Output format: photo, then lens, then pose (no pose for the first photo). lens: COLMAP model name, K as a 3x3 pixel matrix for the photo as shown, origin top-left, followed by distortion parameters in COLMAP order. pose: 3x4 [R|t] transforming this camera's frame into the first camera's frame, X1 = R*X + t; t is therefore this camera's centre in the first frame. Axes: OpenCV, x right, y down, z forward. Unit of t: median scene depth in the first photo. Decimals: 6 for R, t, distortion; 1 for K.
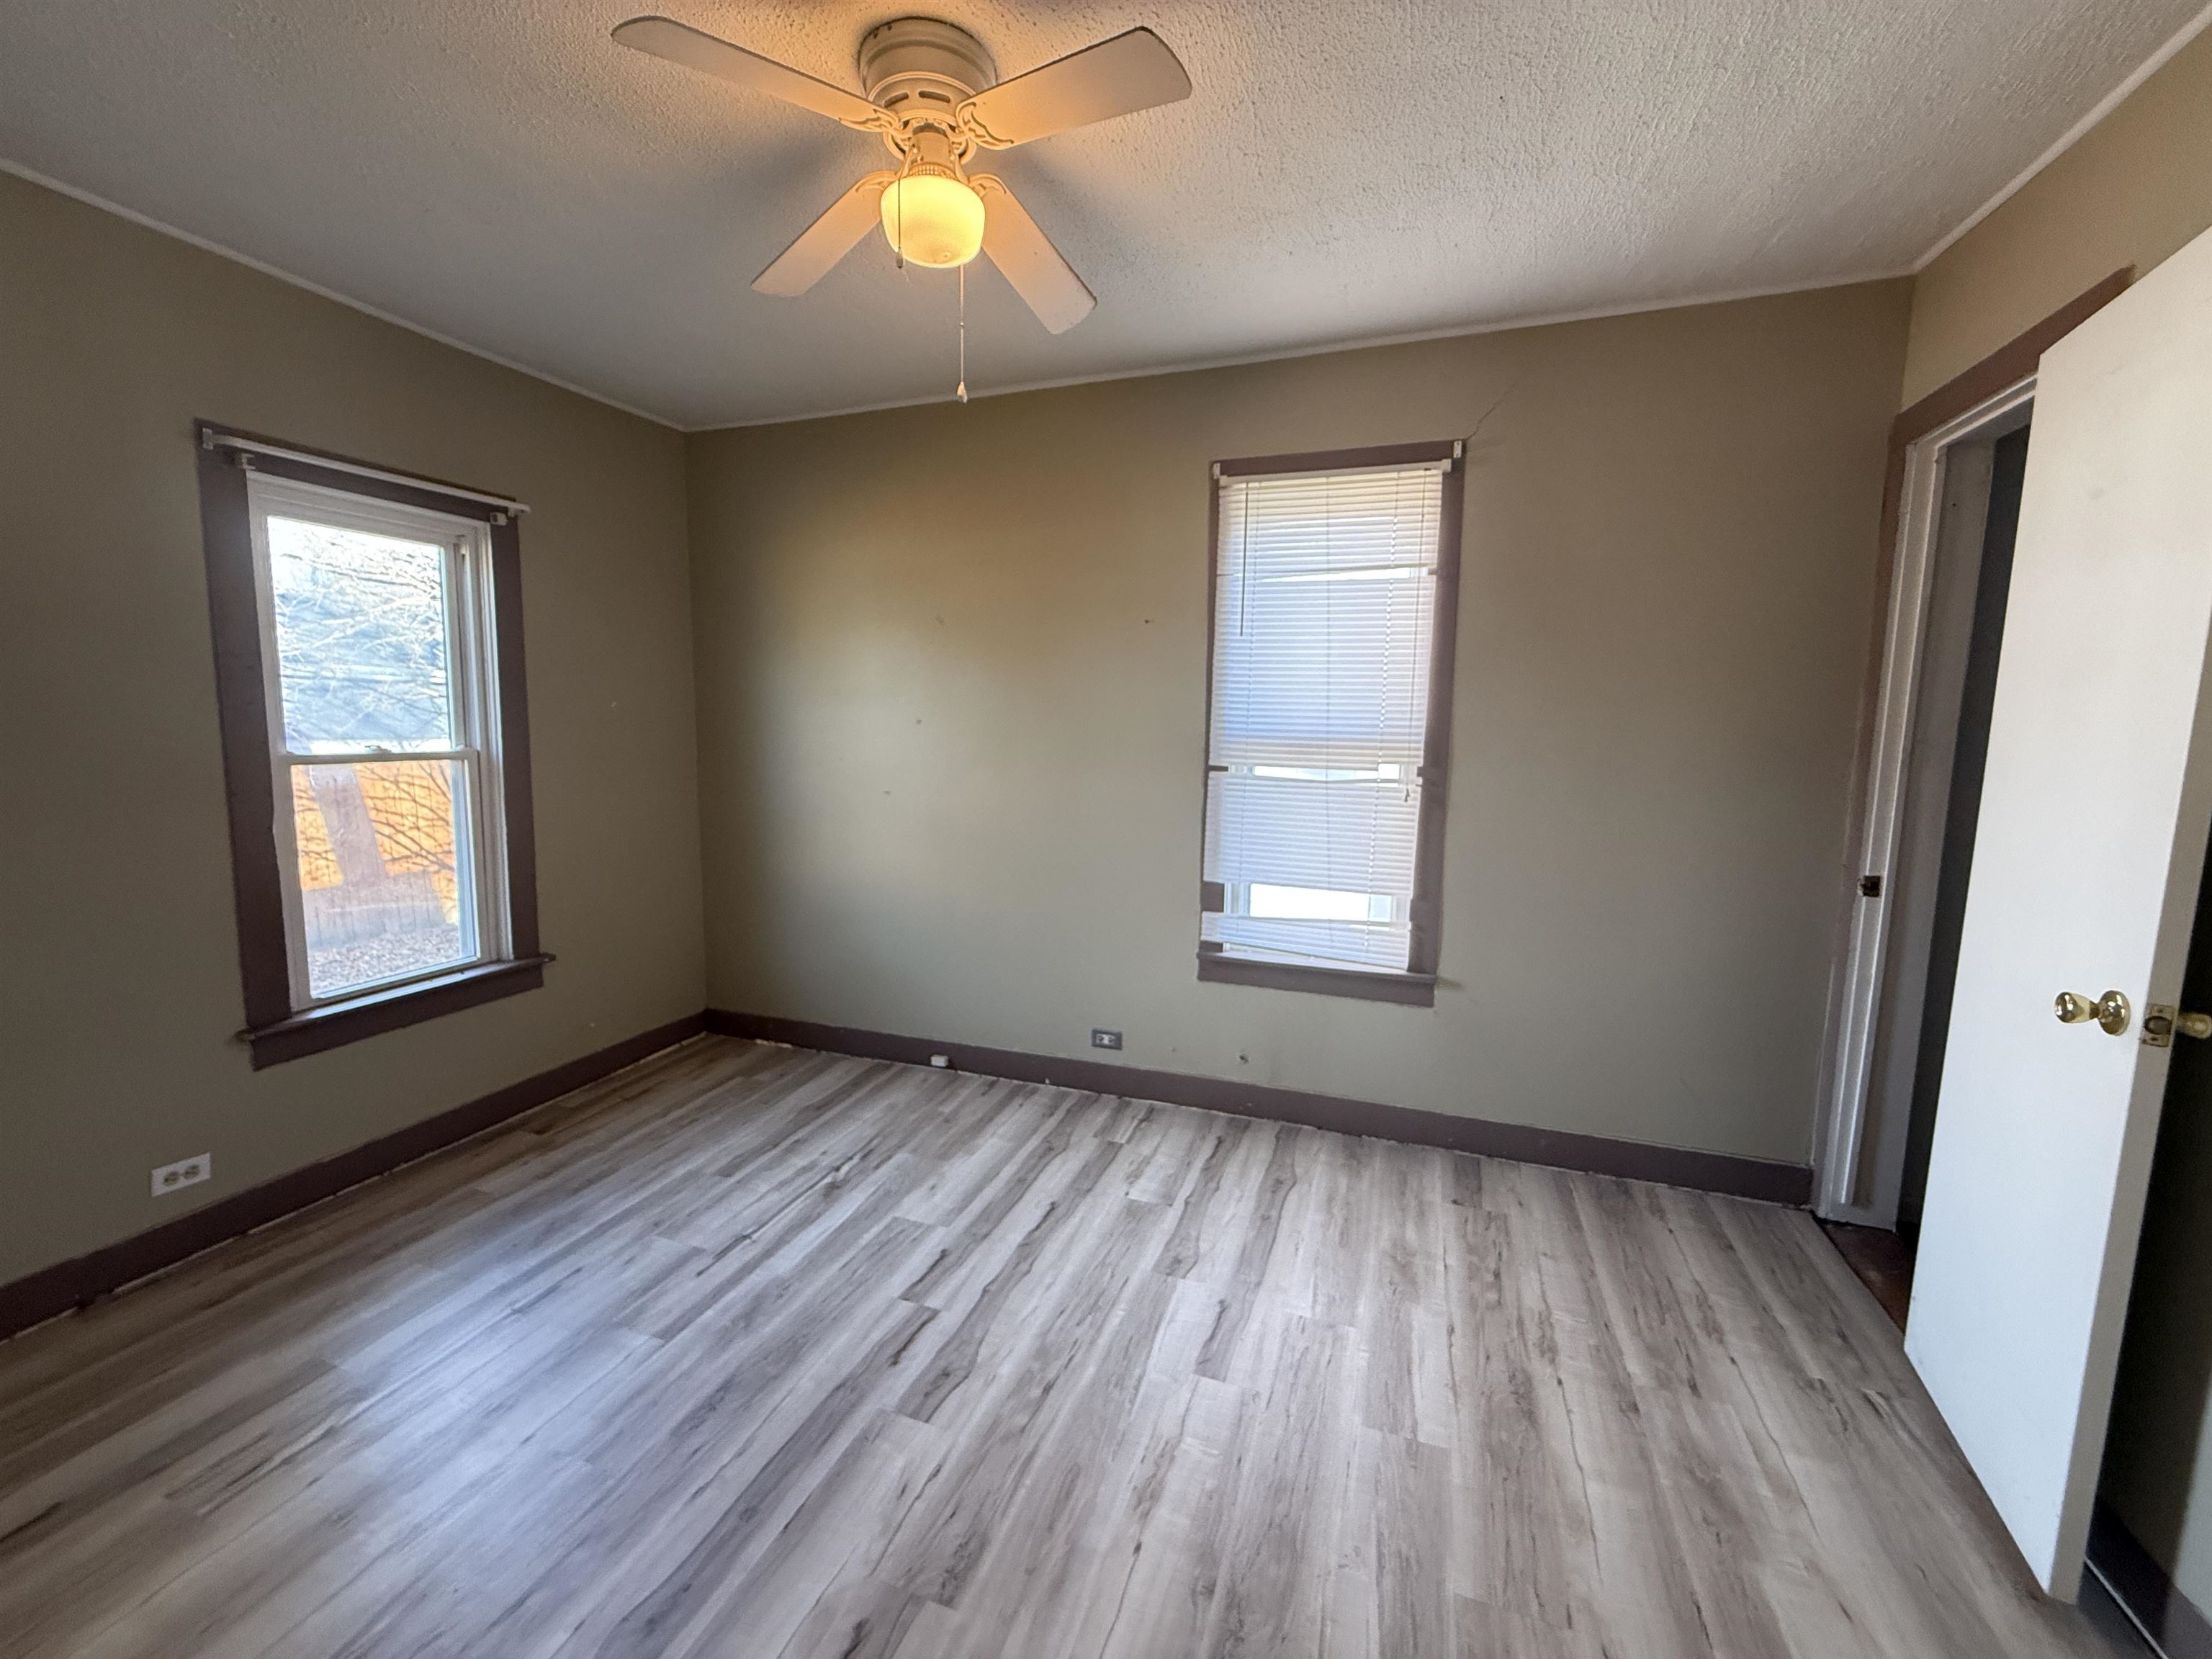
lens RADIAL K [[882.3, 0, 1101.5], [0, 882.3, 823.2], [0, 0, 1]] dist [0.001713, 0.000039]
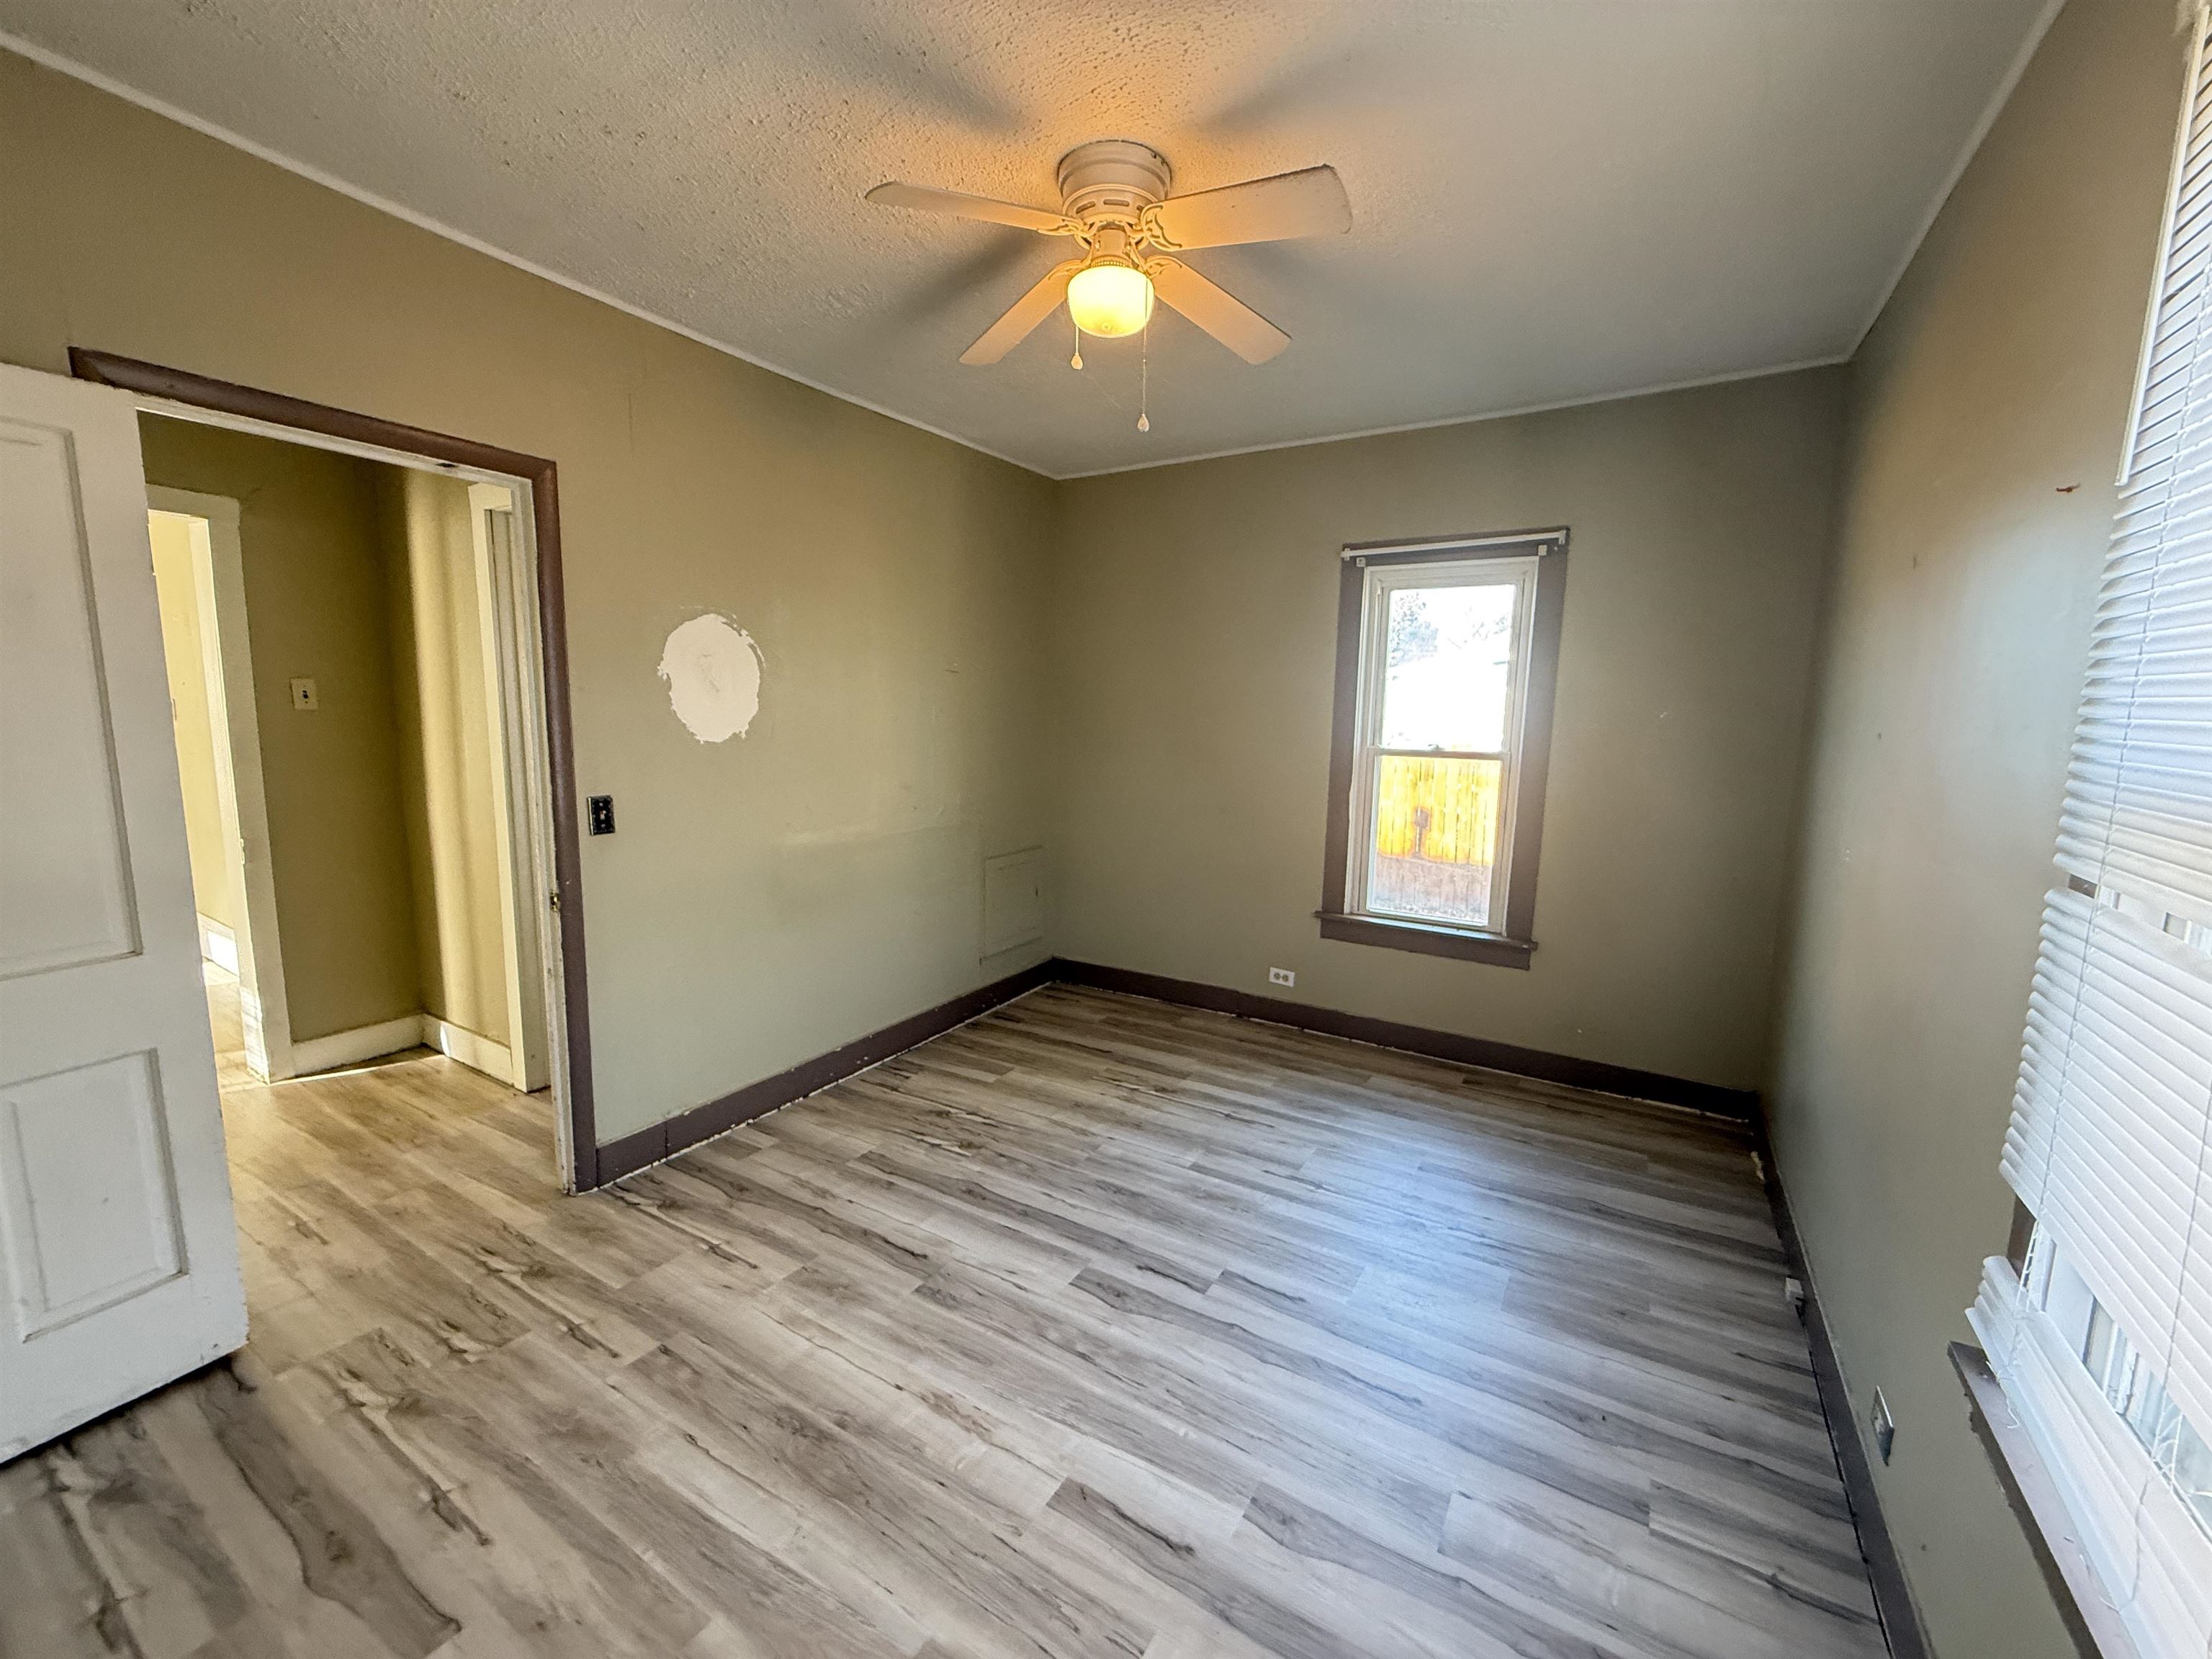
lens RADIAL K [[882.3, 0, 1101.5], [0, 882.3, 823.2], [0, 0, 1]] dist [0.001713, 0.000039]
pose [[-0.207298, 0.109922, -0.972083, 0.776746], [-0.132517, 0.981353, 0.139229, -0.114572], [0.969261, 0.157679, -0.188866, 0.981600]]
